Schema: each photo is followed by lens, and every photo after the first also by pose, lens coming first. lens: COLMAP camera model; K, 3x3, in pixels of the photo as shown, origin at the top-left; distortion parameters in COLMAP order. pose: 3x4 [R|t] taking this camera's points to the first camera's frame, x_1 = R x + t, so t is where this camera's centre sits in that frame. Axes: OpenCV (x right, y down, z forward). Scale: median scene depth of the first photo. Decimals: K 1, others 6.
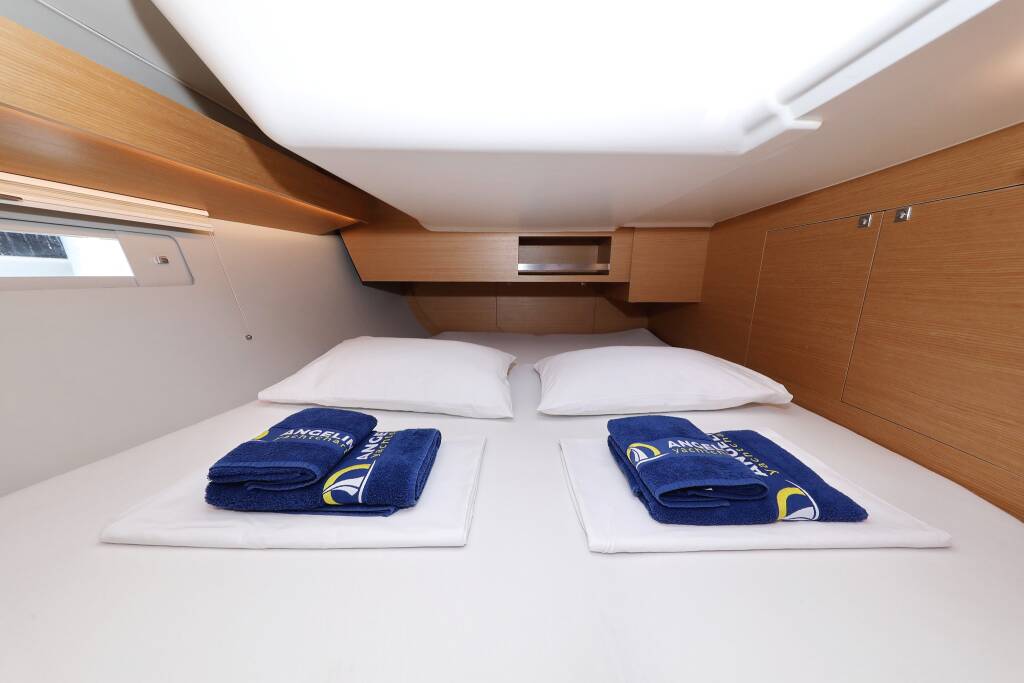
lens RADIAL K [[328.3, 0, 508.0], [0, 328.3, 349.8], [0, 0, 1]] dist [-0.000437, -0.000801]
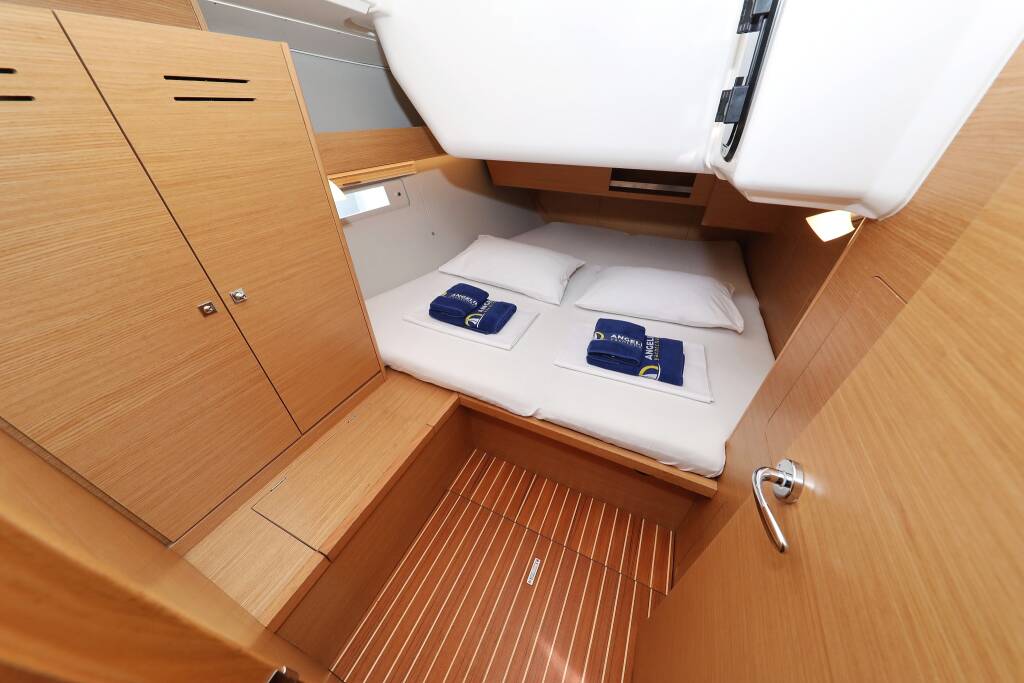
lens RADIAL K [[328.3, 0, 510.8], [0, 328.3, 342.0], [0, 0, 1]] dist [-0.000437, -0.000801]
pose [[0.918963, 0.236465, -0.315582, 0.575147], [-0.098216, 0.912296, 0.397580, -0.442178], [0.381918, -0.334367, 0.861590, -1.059921]]
